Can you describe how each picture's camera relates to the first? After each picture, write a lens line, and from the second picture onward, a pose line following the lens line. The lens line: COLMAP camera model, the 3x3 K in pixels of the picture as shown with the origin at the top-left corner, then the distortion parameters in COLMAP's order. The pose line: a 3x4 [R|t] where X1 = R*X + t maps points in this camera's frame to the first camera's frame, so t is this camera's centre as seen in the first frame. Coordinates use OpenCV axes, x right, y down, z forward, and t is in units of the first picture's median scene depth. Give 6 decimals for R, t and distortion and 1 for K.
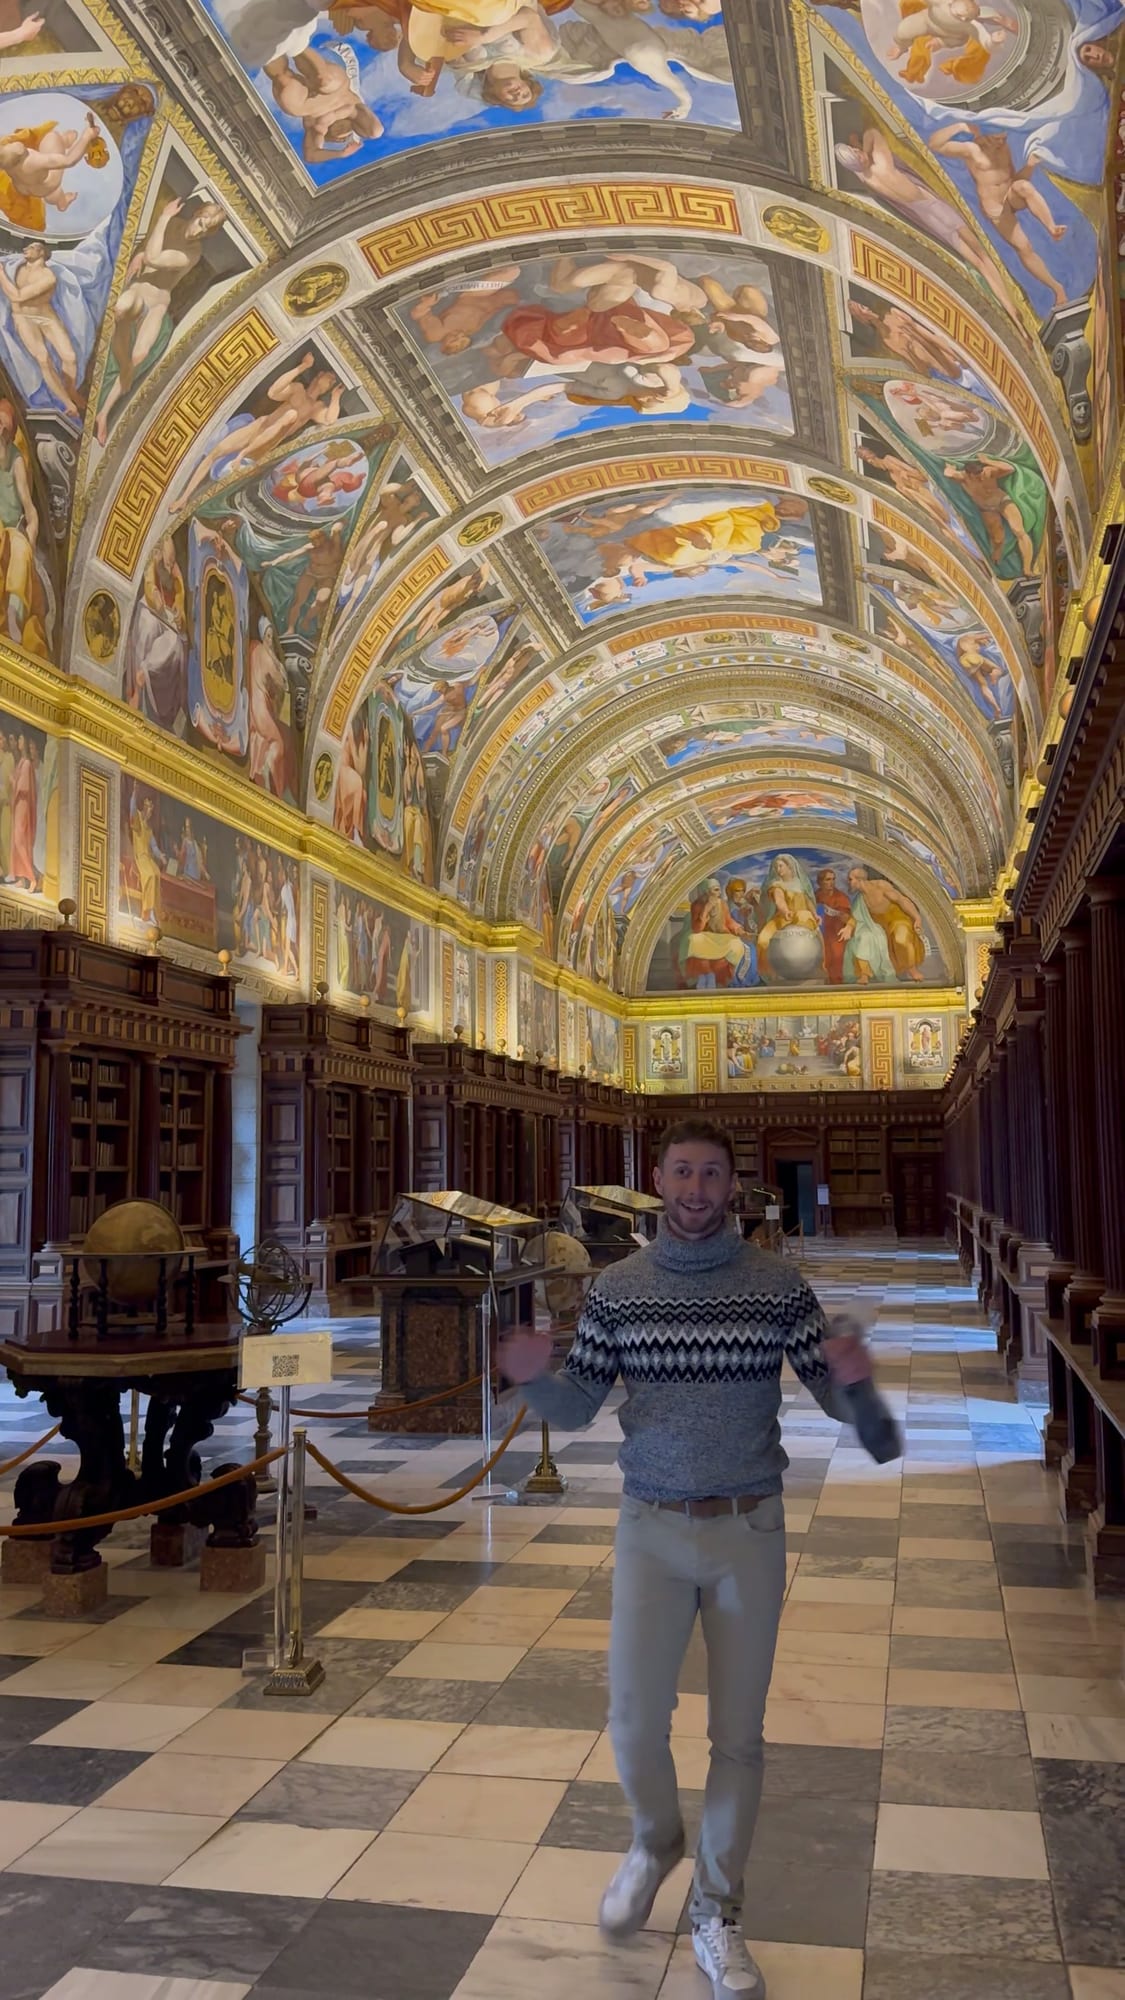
lens RADIAL K [[1627.9, 0, 566.1], [0, 1627.9, 997.8], [0, 0, 1]] dist [0.200182, -0.377004]
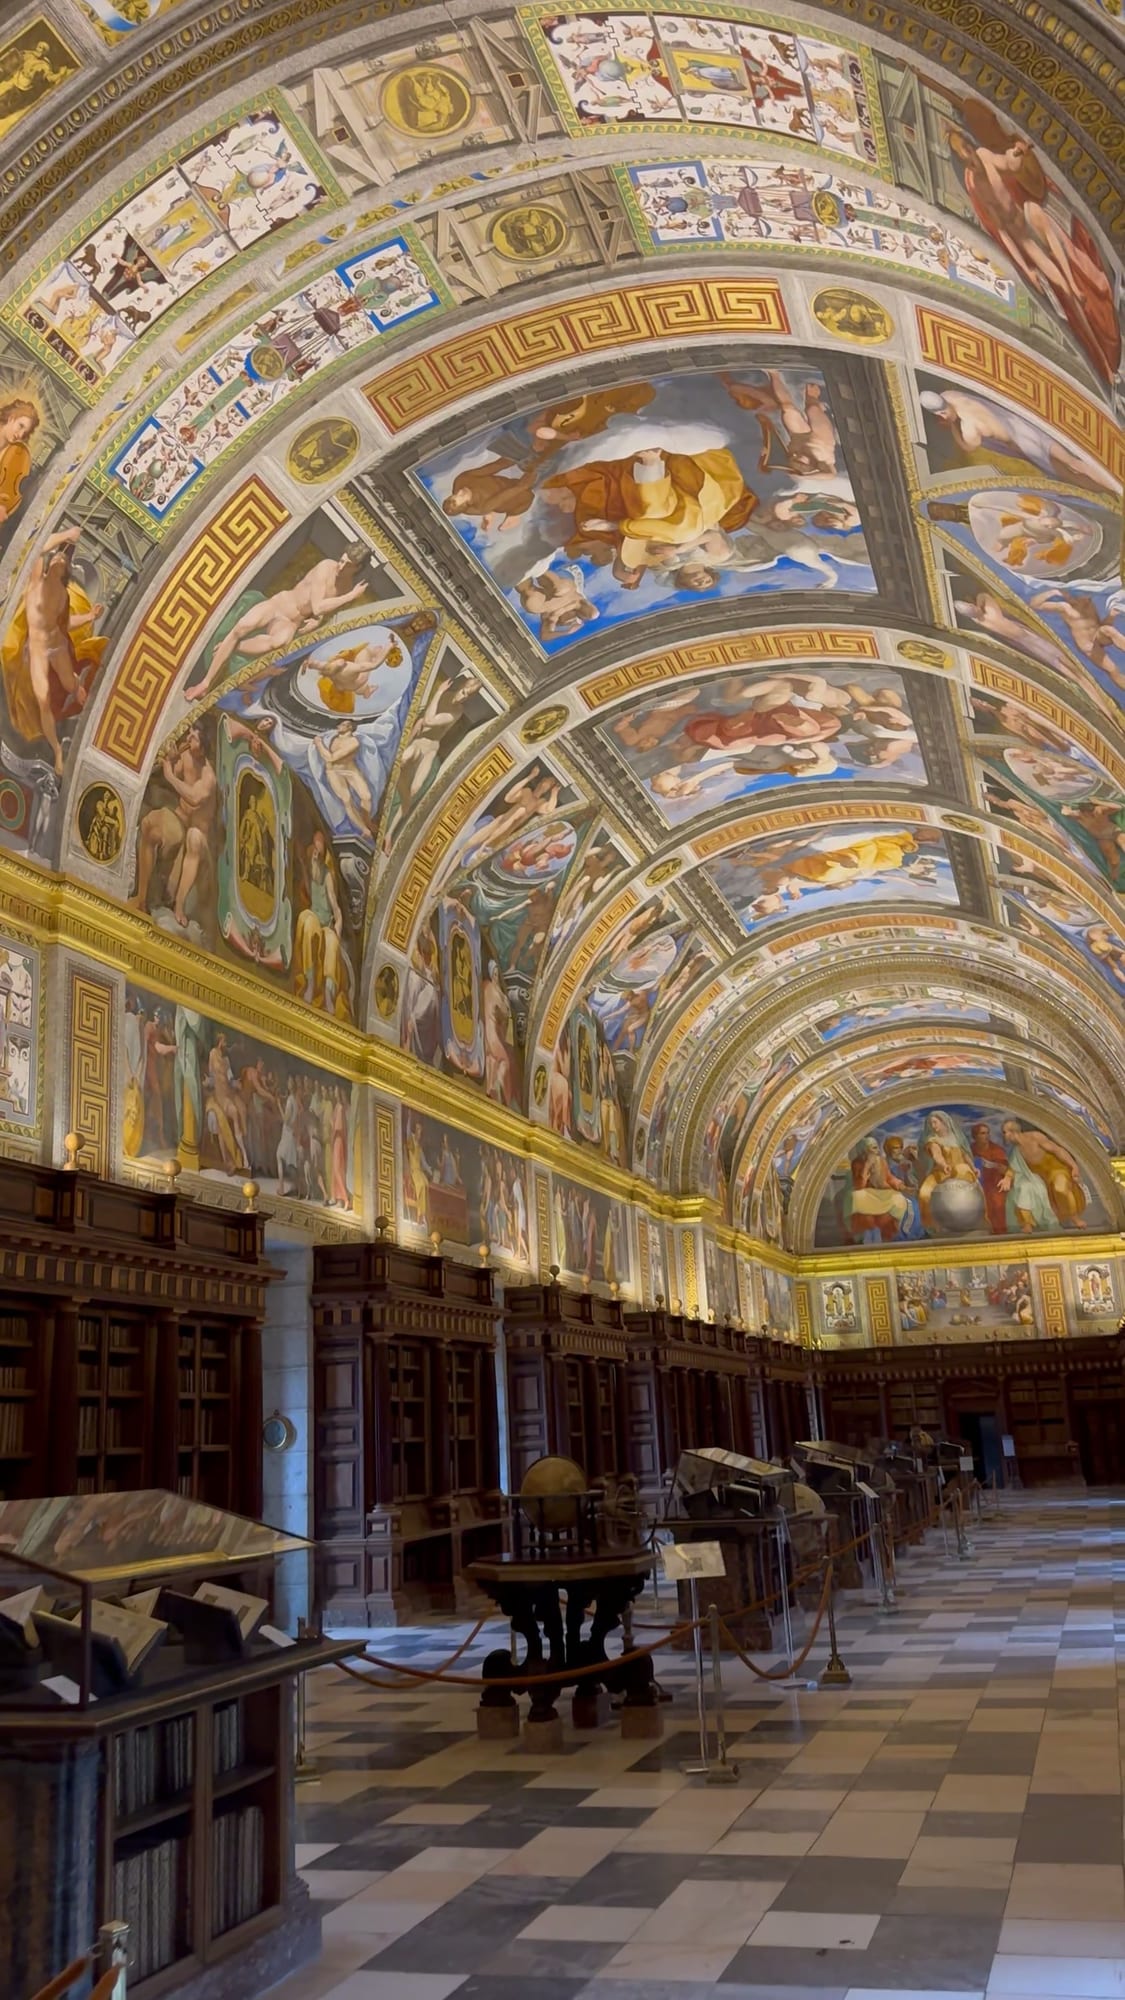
lens RADIAL K [[1627.9, 0, 566.1], [0, 1627.9, 997.8], [0, 0, 1]] dist [0.200182, -0.377004]
pose [[0.995052, -0.061349, -0.078158, -0.038754], [0.048731, 0.986838, -0.154196, -0.017612], [0.086589, 0.149624, 0.984944, -0.167823]]
